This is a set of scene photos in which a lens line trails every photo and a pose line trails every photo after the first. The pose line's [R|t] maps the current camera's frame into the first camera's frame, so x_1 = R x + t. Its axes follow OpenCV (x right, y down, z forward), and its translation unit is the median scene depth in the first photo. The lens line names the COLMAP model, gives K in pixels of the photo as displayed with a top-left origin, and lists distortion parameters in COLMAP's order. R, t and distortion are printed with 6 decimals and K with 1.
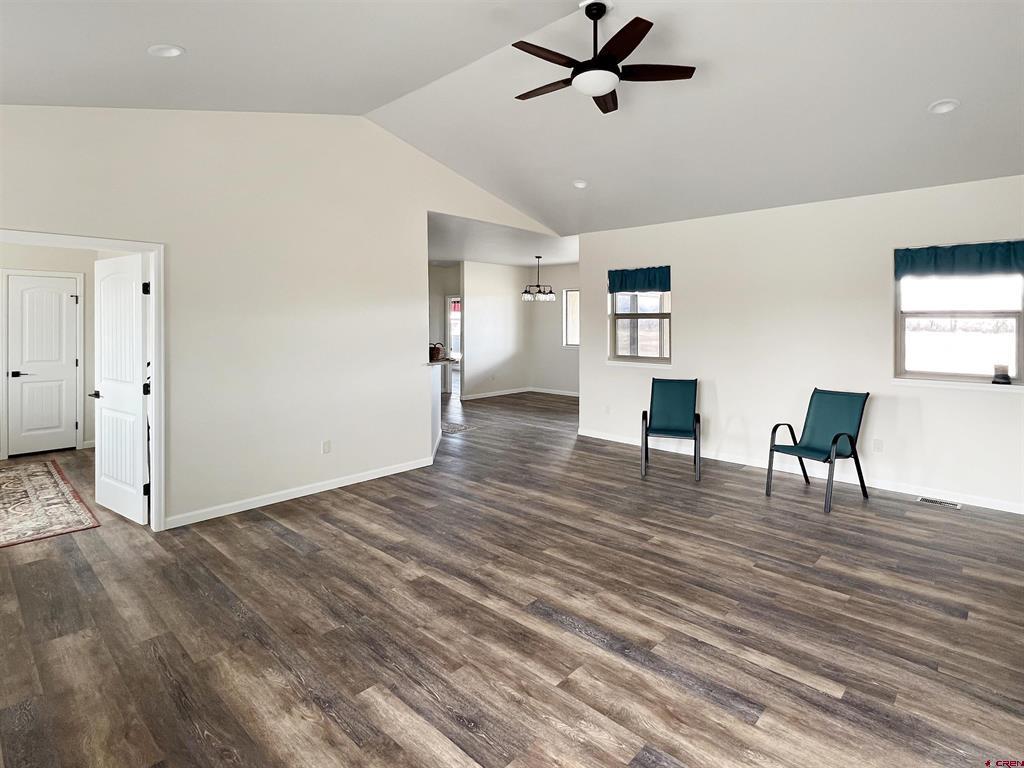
lens RADIAL K [[531.5, 0, 508.6], [0, 531.5, 405.7], [0, 0, 1]] dist [0.000763, 0.000366]
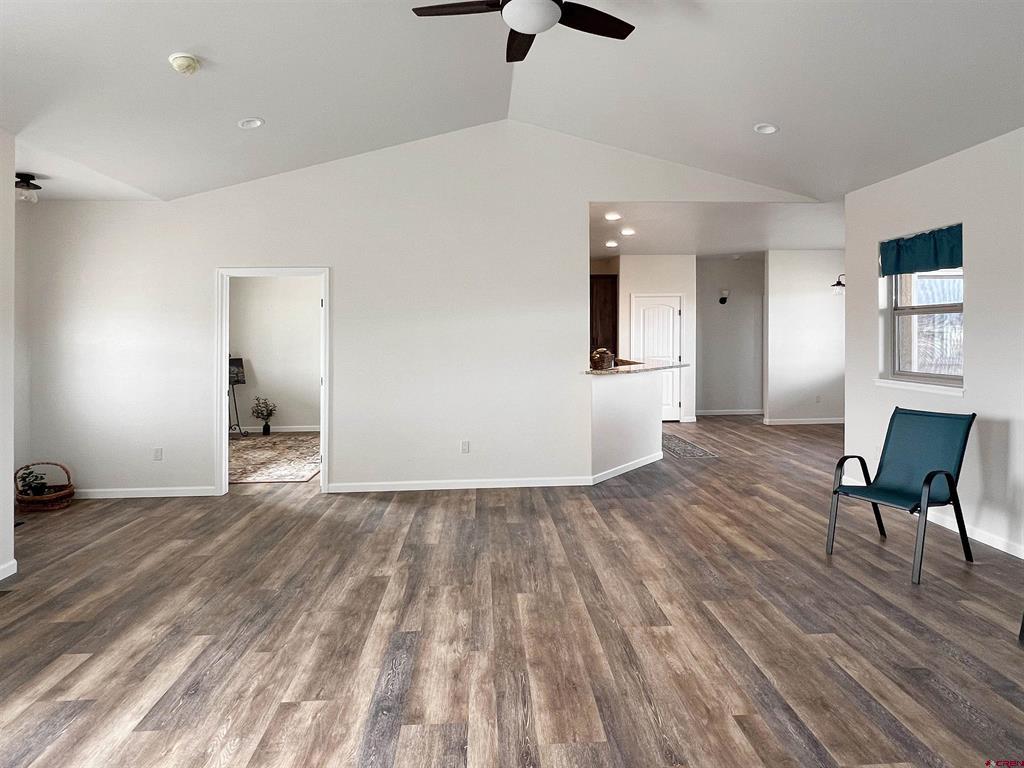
lens RADIAL K [[571.3, 0, 514.7], [0, 571.3, 417.0], [0, 0, 1]] dist [-0.001482, 0.000713]
pose [[0.728225, 0.086490, -0.679859, 0.735408], [-0.093444, 0.995271, 0.026524, -0.030022], [0.678938, 0.044213, 0.732863, 0.367672]]
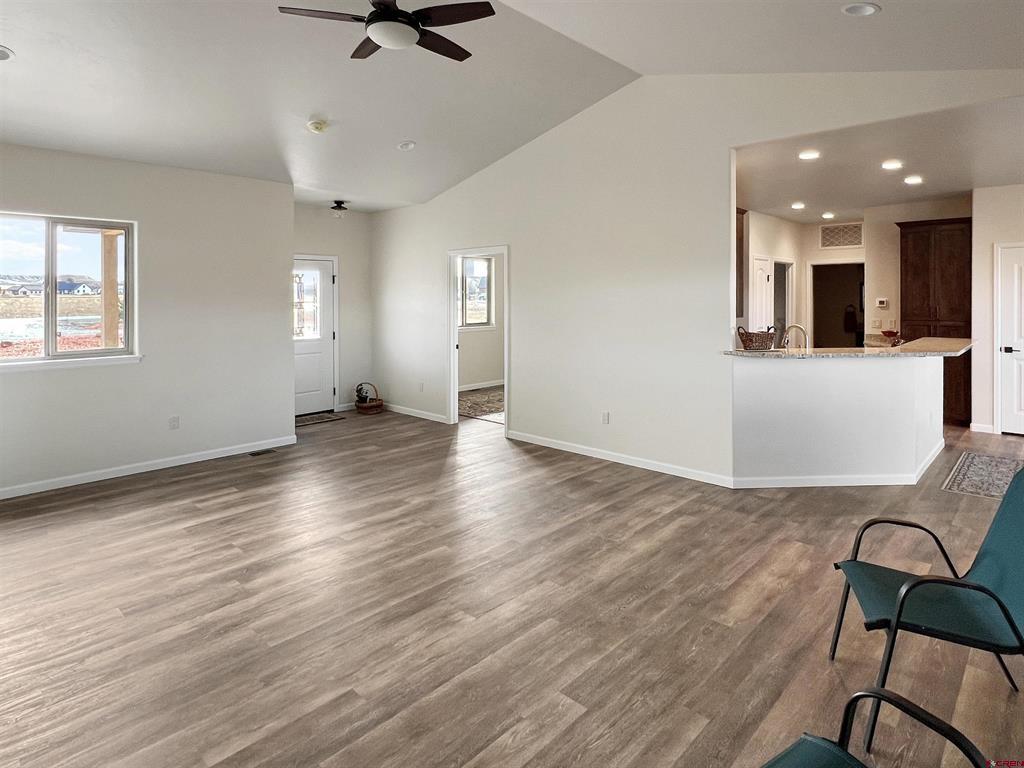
lens RADIAL K [[573.9, 0, 512.0], [0, 573.9, 384.0], [0, 0, 1]] dist [-0.000584, -0.000631]
pose [[-0.003291, 0.149746, -0.988719, 1.144999], [-0.151309, 0.977266, 0.148515, -0.190255], [0.988481, 0.150091, 0.019442, 1.193262]]
